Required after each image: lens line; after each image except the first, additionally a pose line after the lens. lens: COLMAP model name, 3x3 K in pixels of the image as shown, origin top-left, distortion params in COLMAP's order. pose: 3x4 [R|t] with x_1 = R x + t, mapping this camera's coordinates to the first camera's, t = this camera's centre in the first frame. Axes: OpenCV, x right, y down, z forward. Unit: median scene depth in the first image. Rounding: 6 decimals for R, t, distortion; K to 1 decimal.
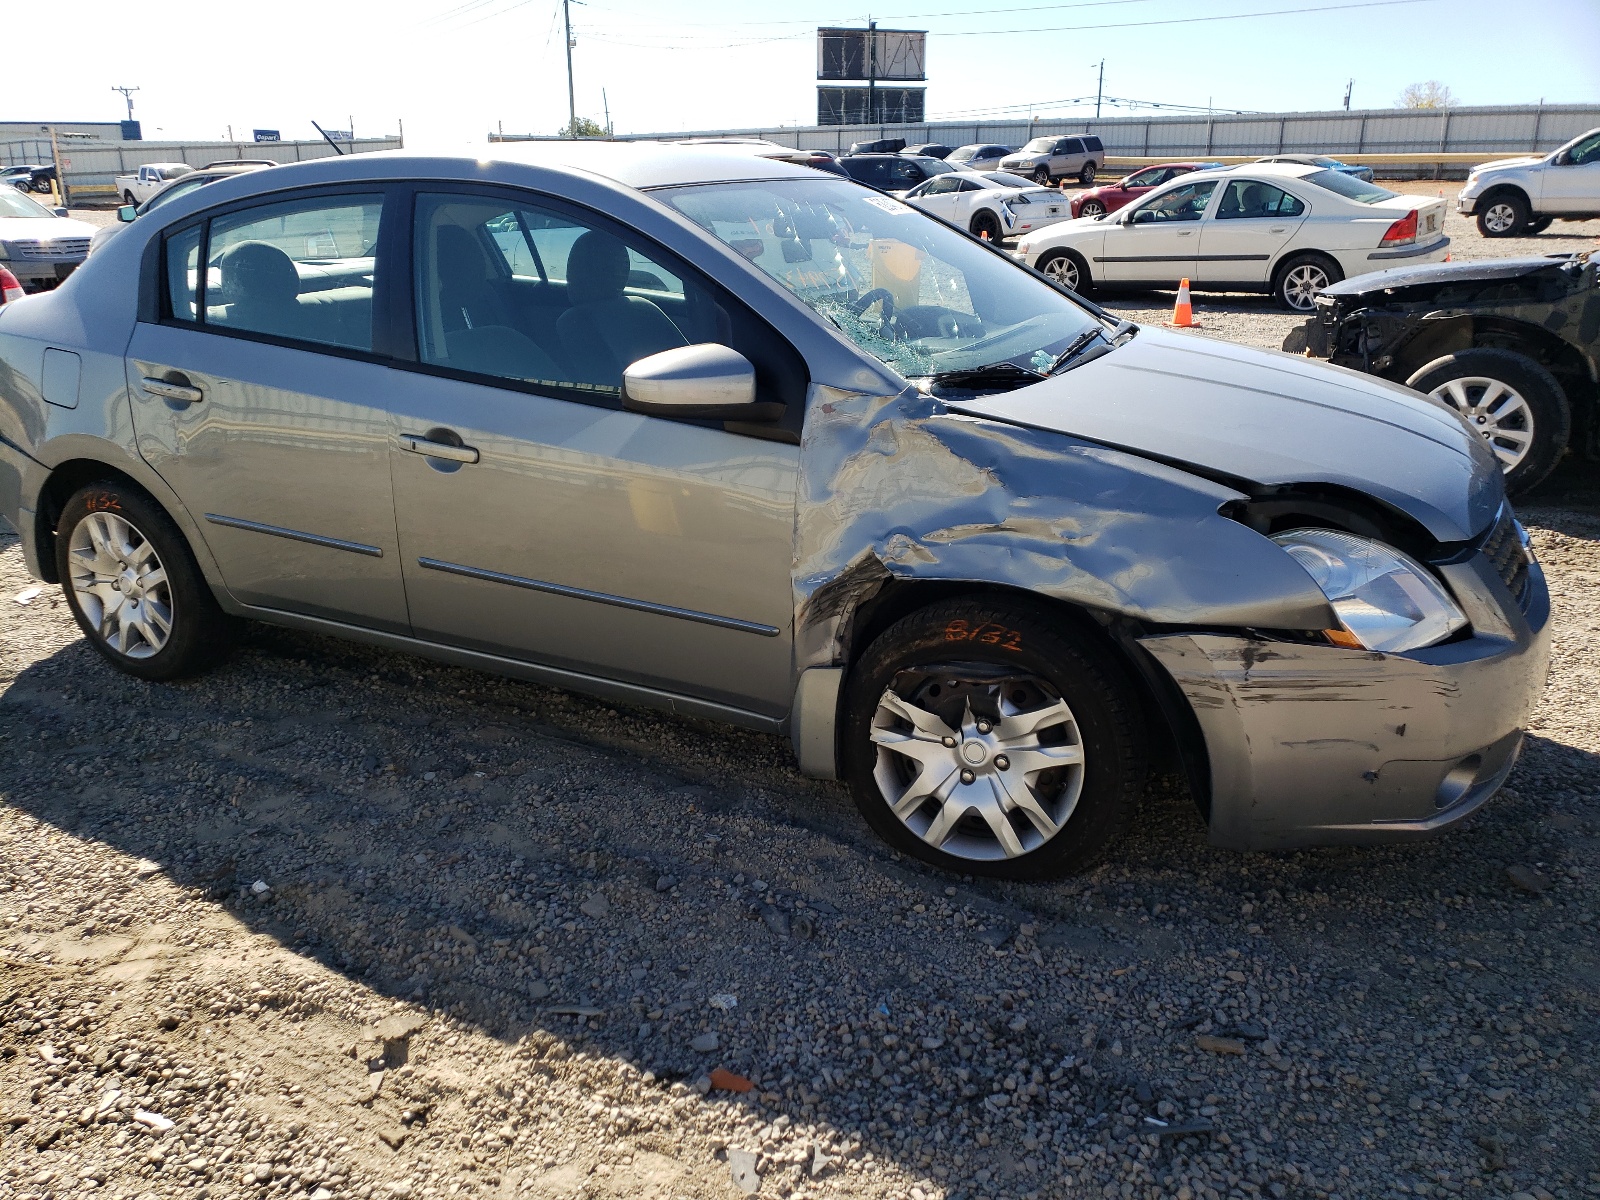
lens RADIAL K [[1226.8, 0, 740.0], [0, 1226.8, 601.9], [0, 0, 1]] dist [0.142299, -0.314340]
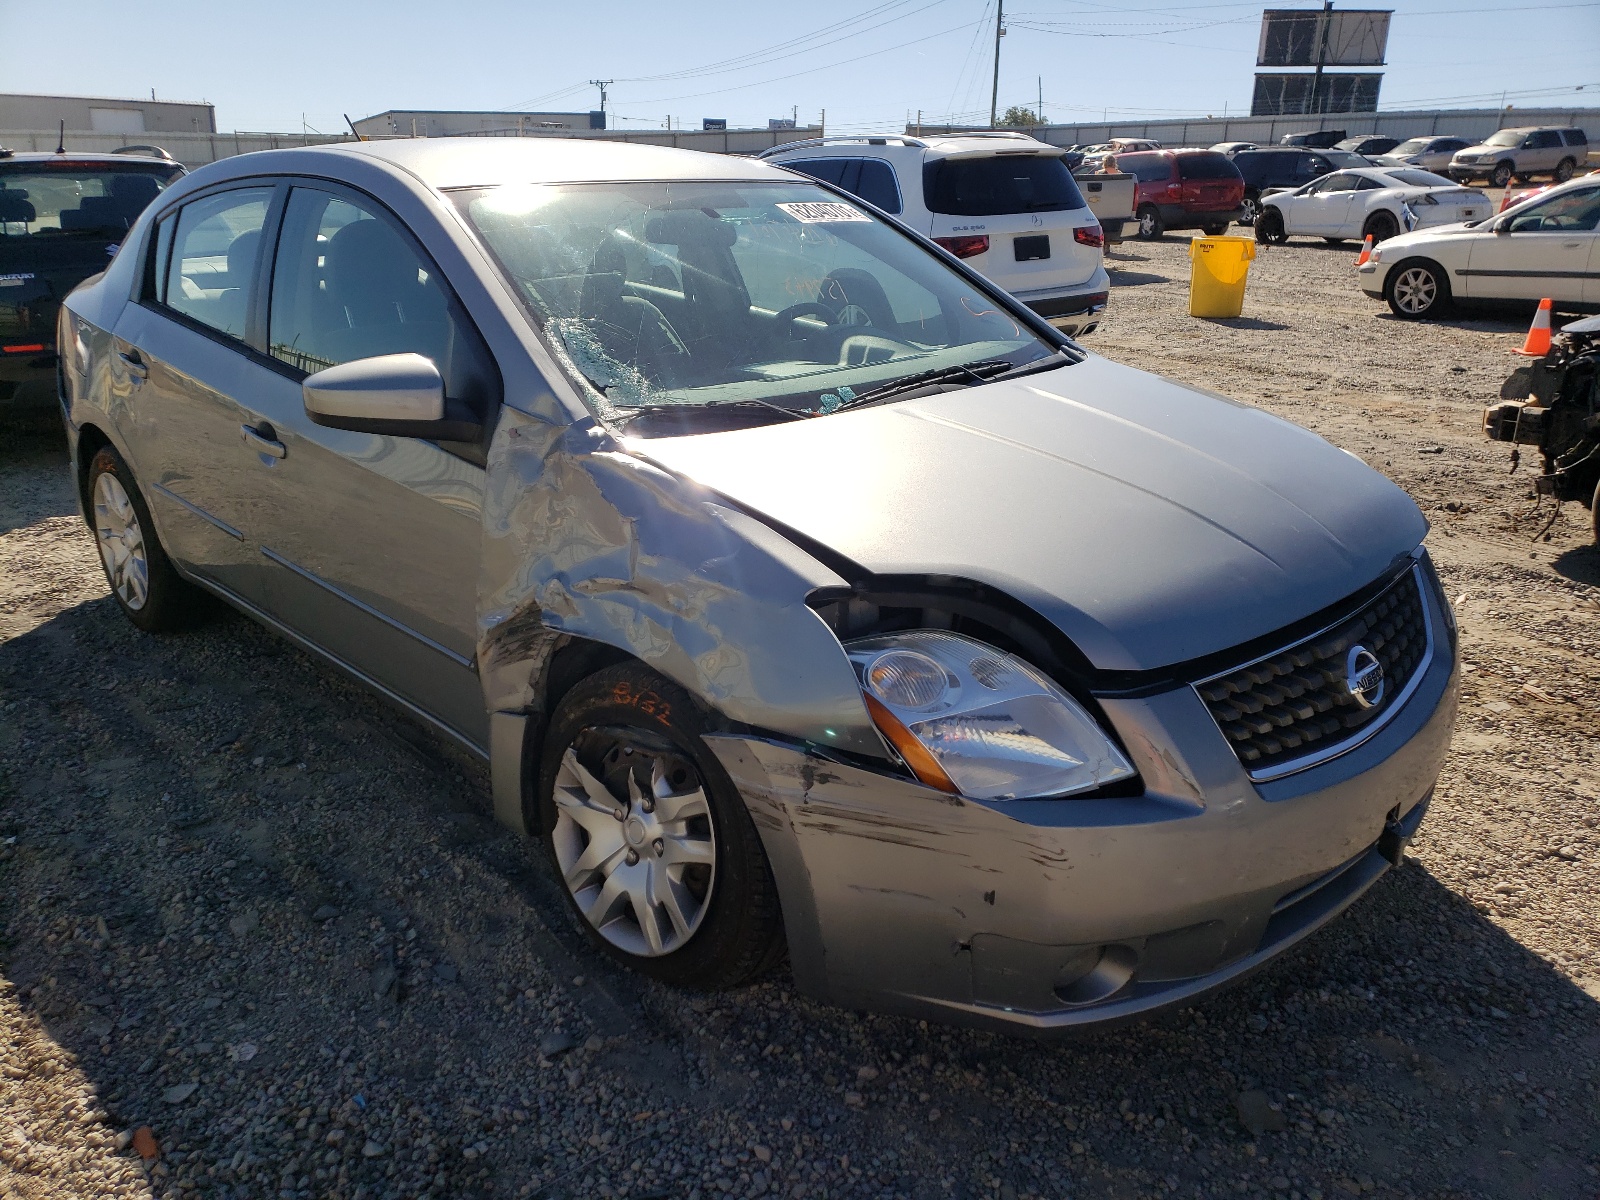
lens RADIAL K [[1220.8, 0, 800.0], [0, 1220.8, 600.0], [0, 0, 1]] dist [0.066914, -0.055405]
pose [[0.951735, 0.115235, -0.284465, 0.377314], [-0.112805, 0.993303, 0.024967, -0.055905], [0.285438, 0.008327, 0.958361, 0.130620]]
